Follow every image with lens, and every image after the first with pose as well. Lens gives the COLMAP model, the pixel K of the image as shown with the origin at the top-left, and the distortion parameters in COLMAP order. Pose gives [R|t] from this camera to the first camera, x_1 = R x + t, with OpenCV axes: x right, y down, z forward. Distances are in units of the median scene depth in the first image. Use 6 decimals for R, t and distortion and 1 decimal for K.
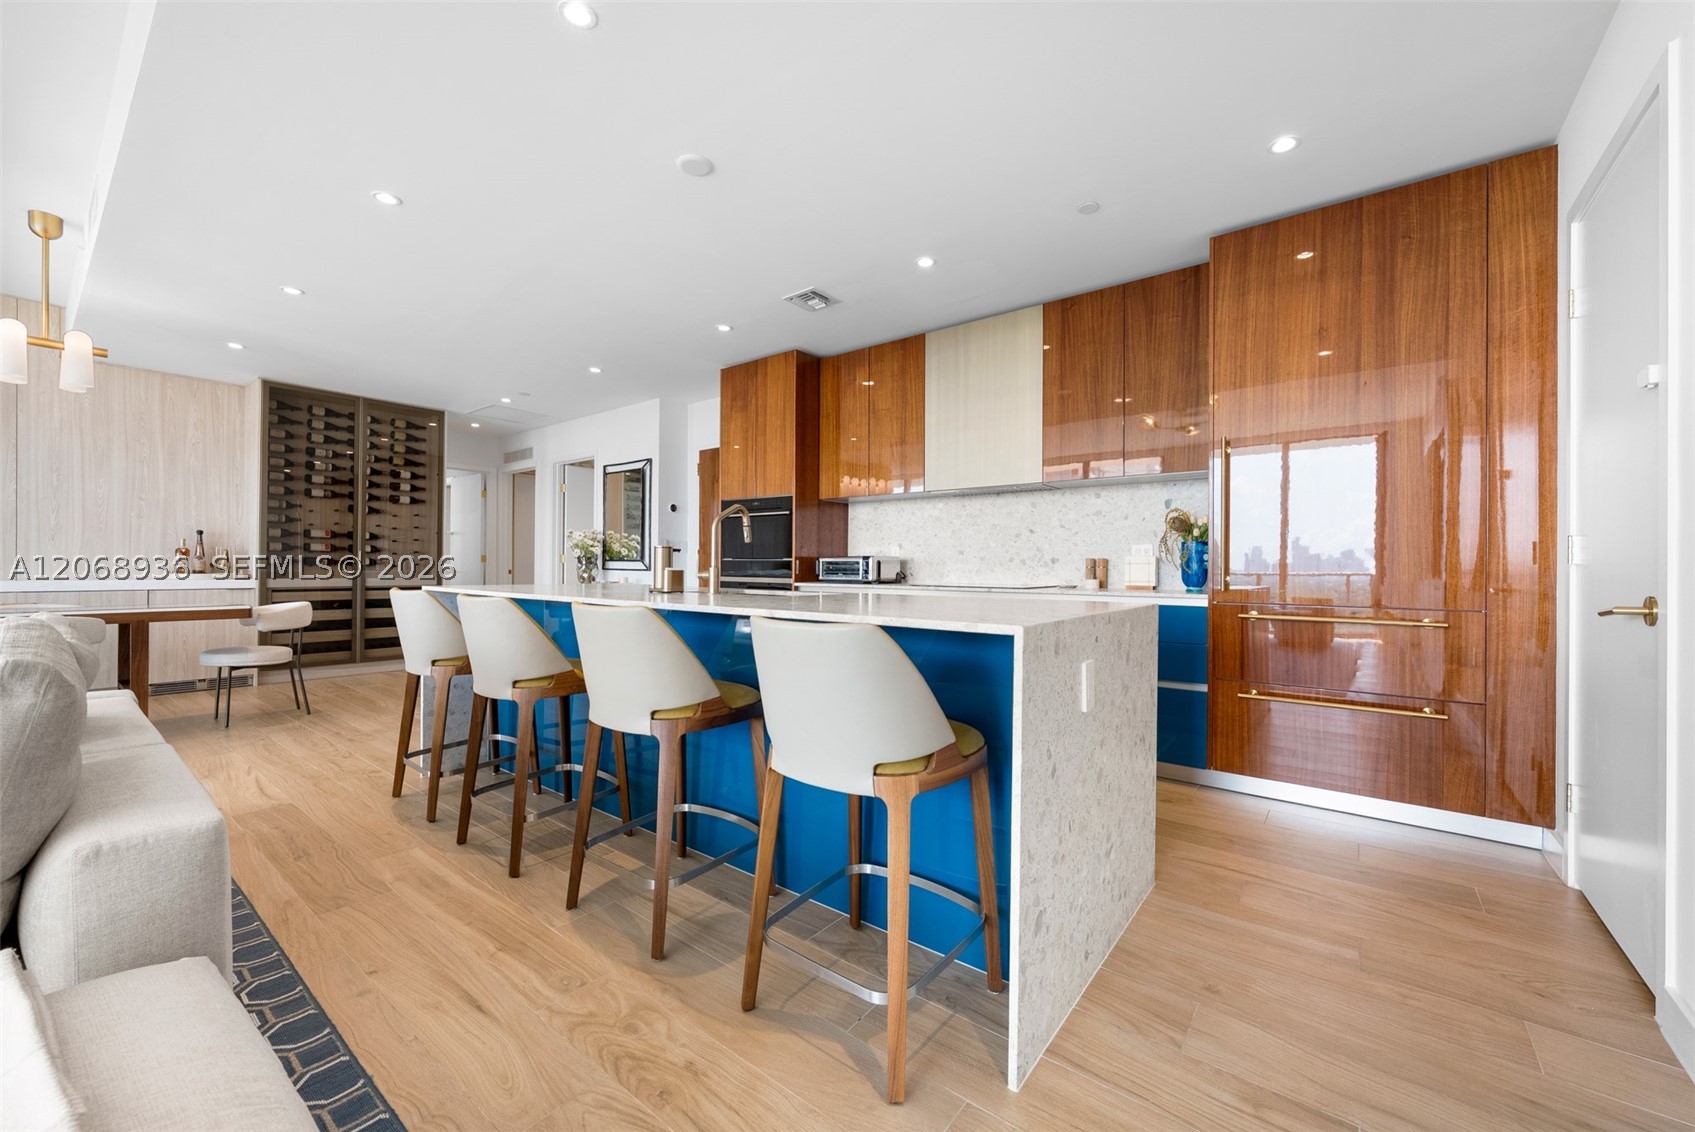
lens RADIAL K [[644.6, 0, 847.5], [0, 644.6, 566.0], [0, 0, 1]] dist [-0.000748, -0.000139]
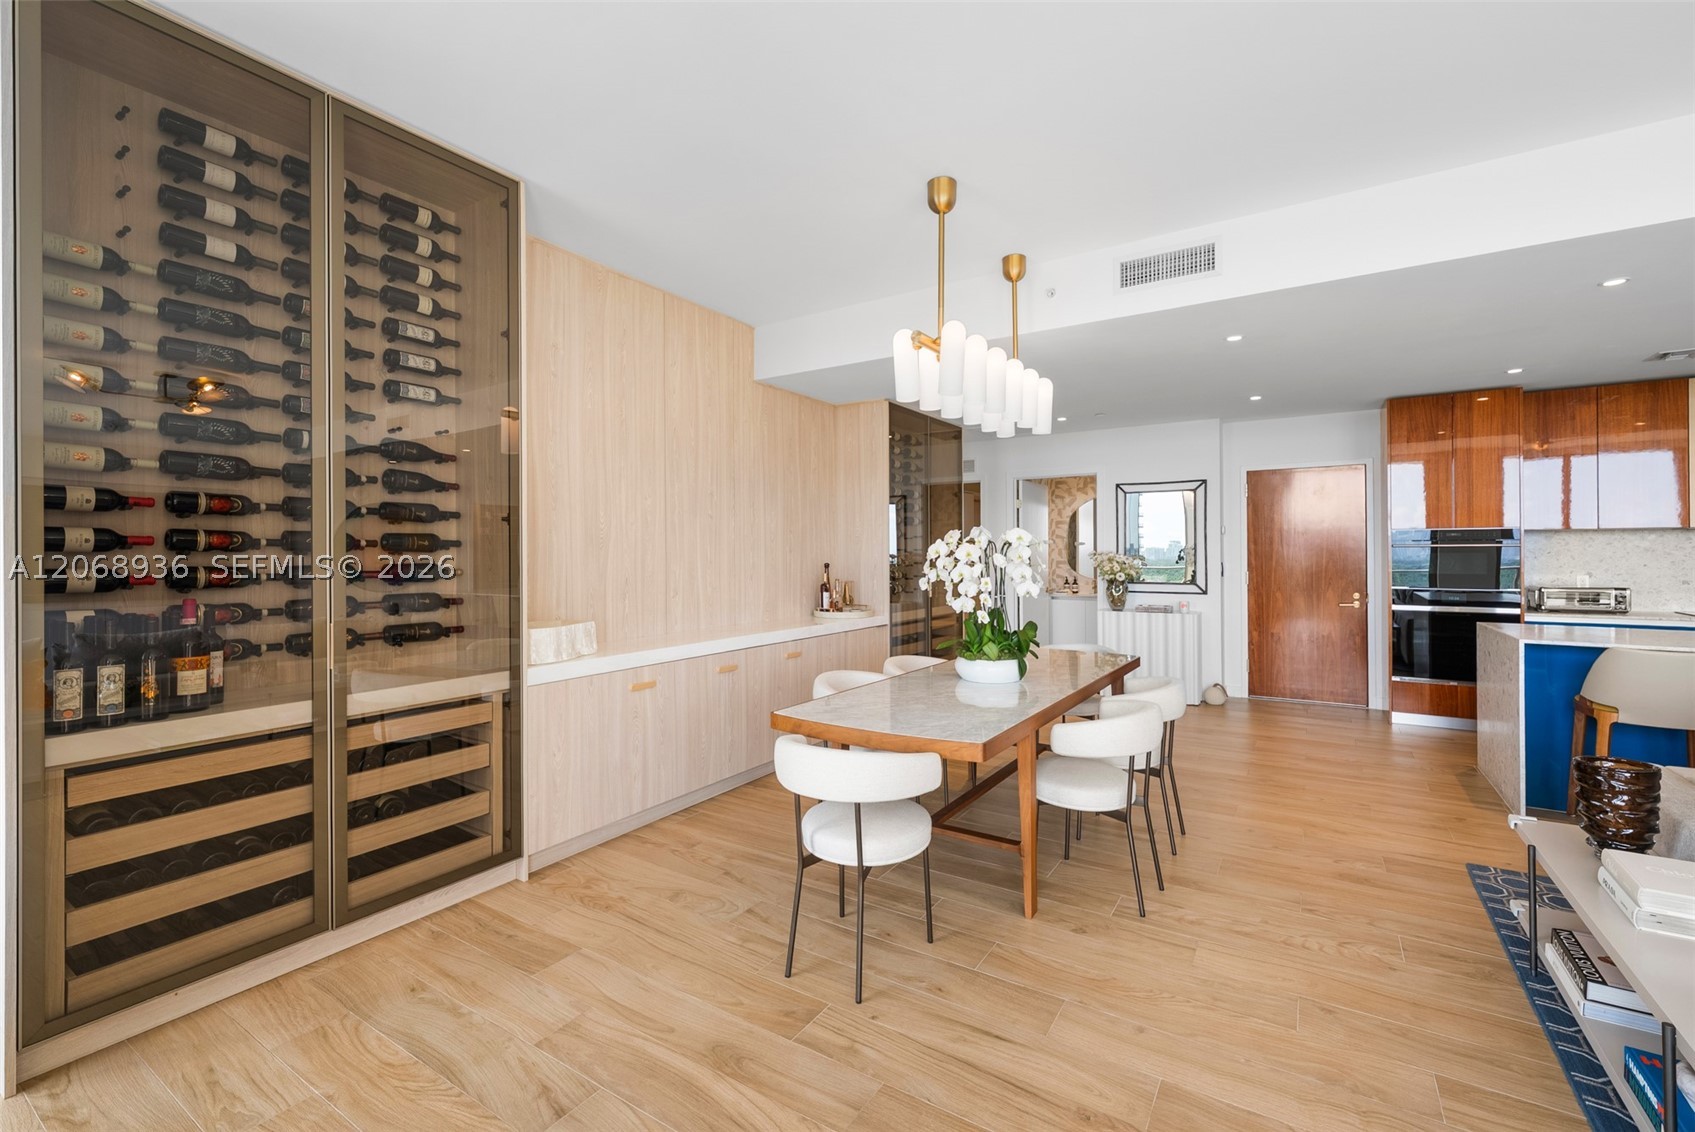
lens RADIAL K [[719.6, 0, 852.4], [0, 719.6, 554.6], [0, 0, 1]] dist [-0.002129, 0.000308]
pose [[0.995954, -0.011271, 0.089154, -1.240389], [0.011248, 0.999936, 0.000755, -0.080288], [-0.089157, 0.000251, 0.996018, -0.044624]]
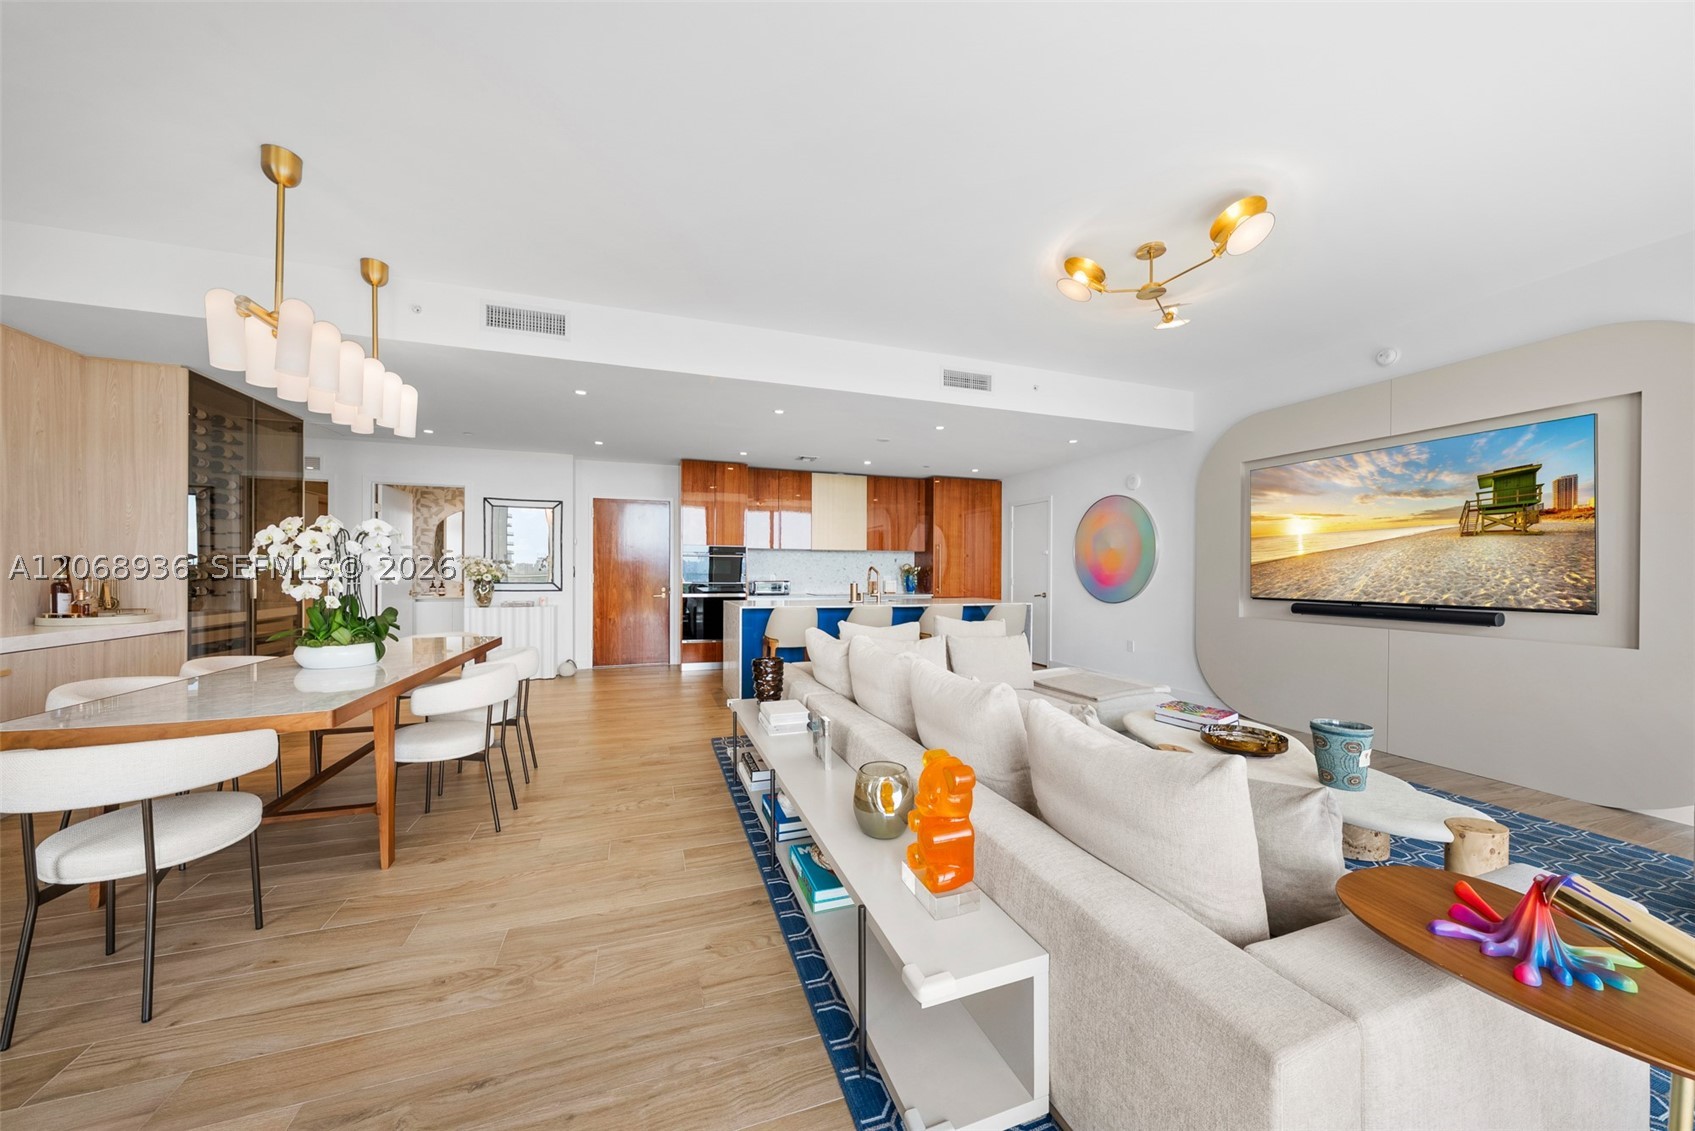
lens RADIAL K [[586.2, 0, 853.5], [0, 586.2, 571.1], [0, 0, 1]] dist [-0.001447, 0.000198]
pose [[0.540696, -0.003764, 0.841210, -1.261065], [-0.001352, 0.999985, 0.005343, -0.051452], [-0.841217, -0.004027, 0.540682, -0.107521]]
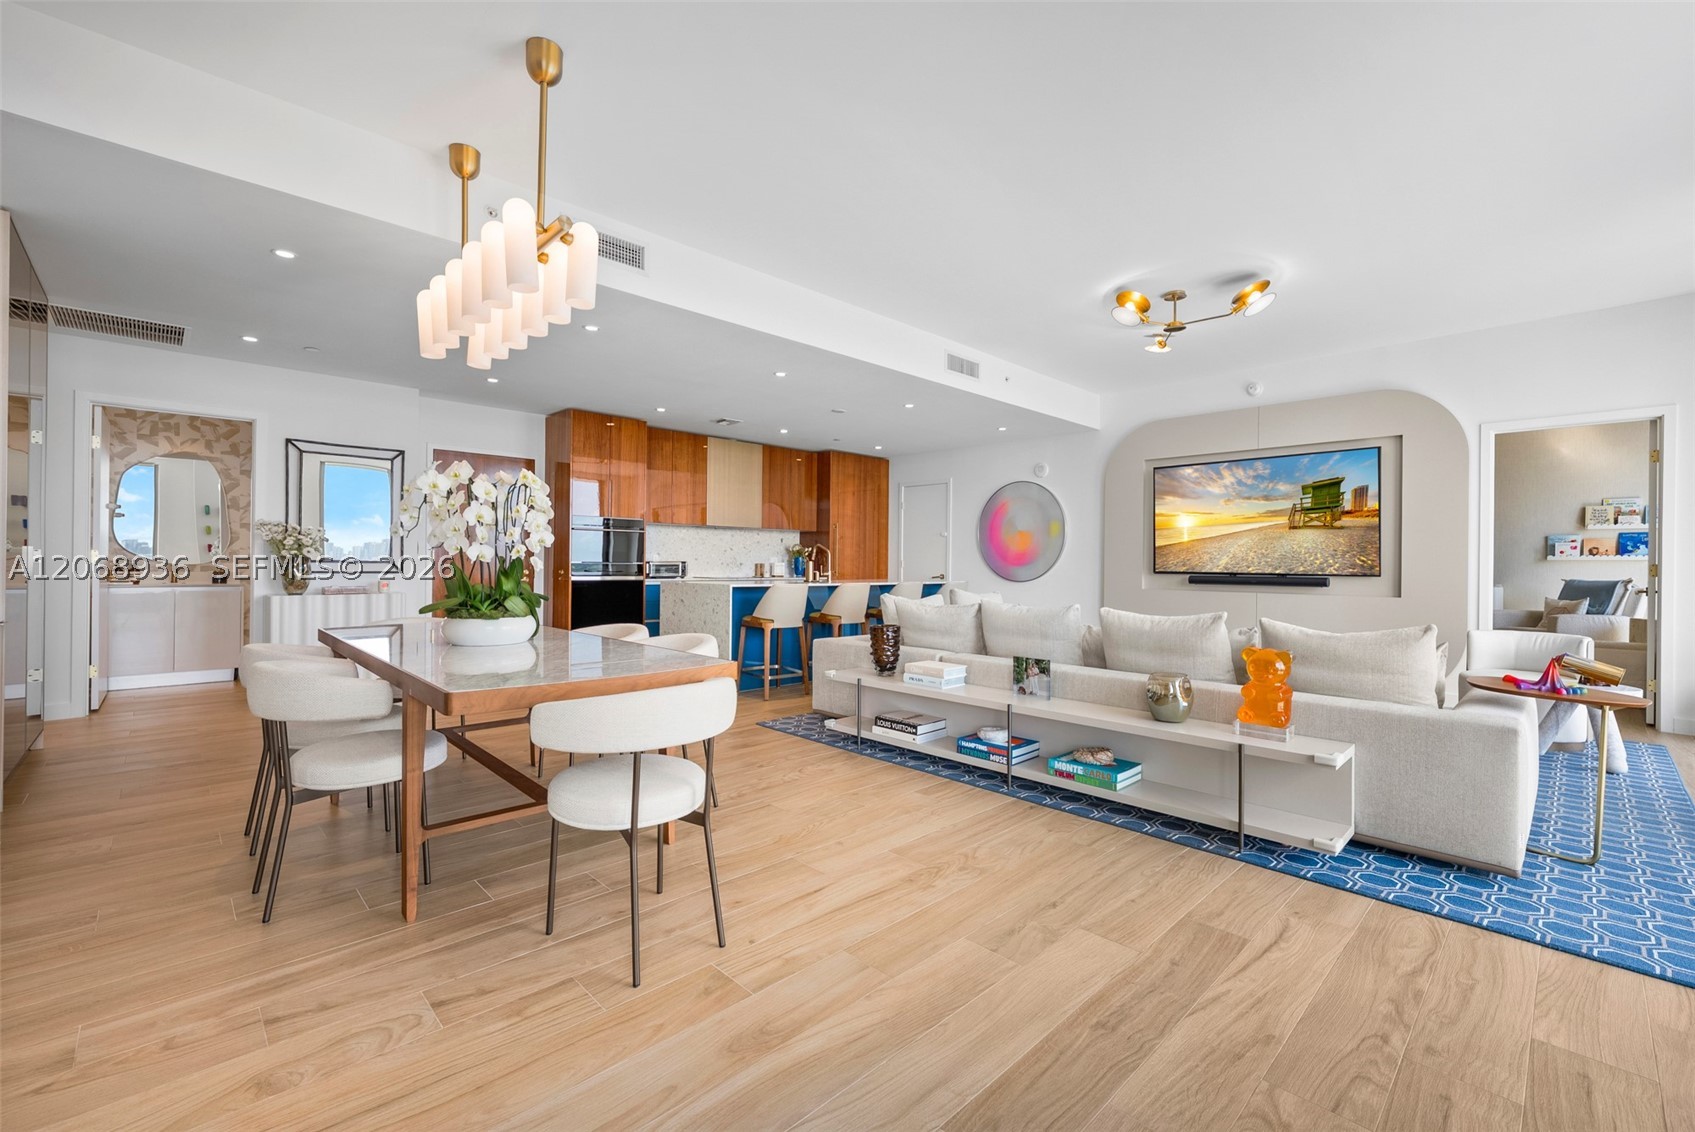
lens RADIAL K [[714.1, 0, 866.5], [0, 714.1, 563.8], [0, 0, 1]] dist [-0.013084, 0.008735]
pose [[0.131498, -0.004994, 0.991304, -1.618718], [-0.006566, 0.999961, 0.005909, -0.022246], [-0.991295, -0.007286, 0.131460, 0.285227]]
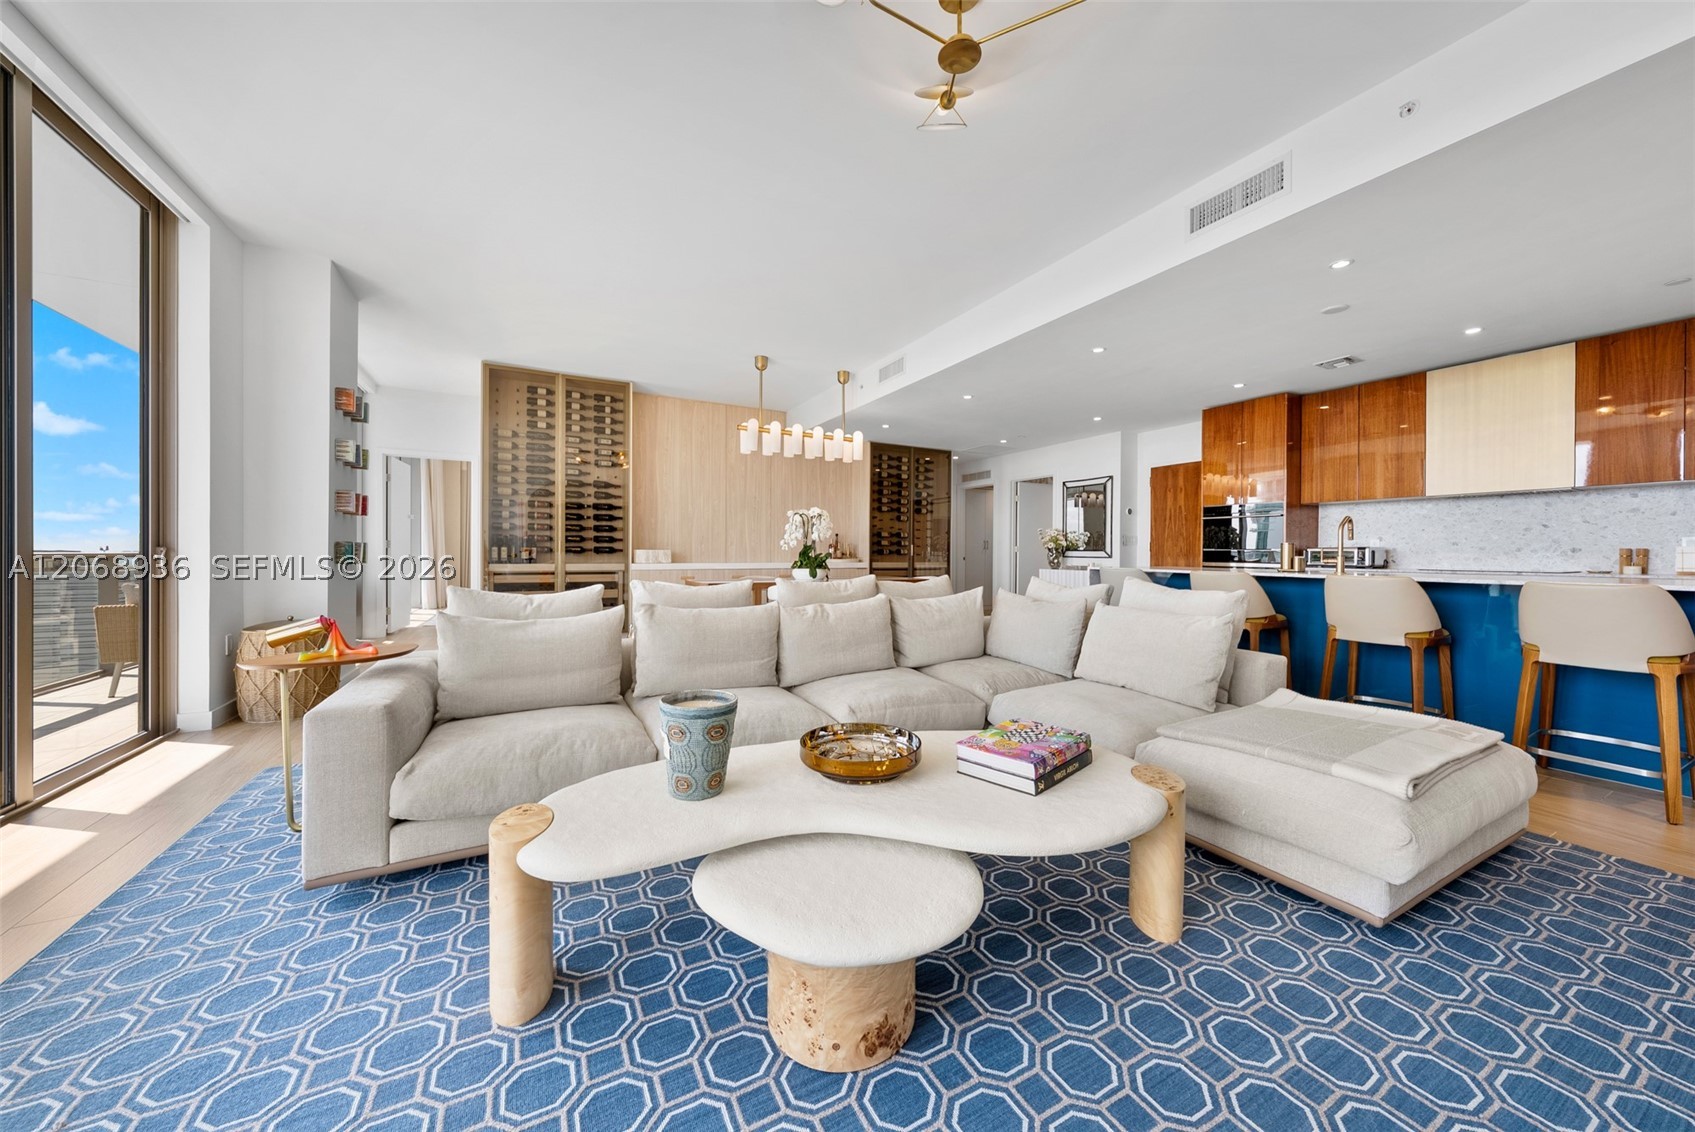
lens RADIAL K [[578.9, 0, 852.4], [0, 578.9, 557.6], [0, 0, 1]] dist [-0.001769, -0.000168]
pose [[0.917369, 0.001885, -0.398034, -0.420343], [0.000660, 0.999980, 0.006256, -0.002229], [0.398038, -0.006002, 0.917349, -0.449369]]
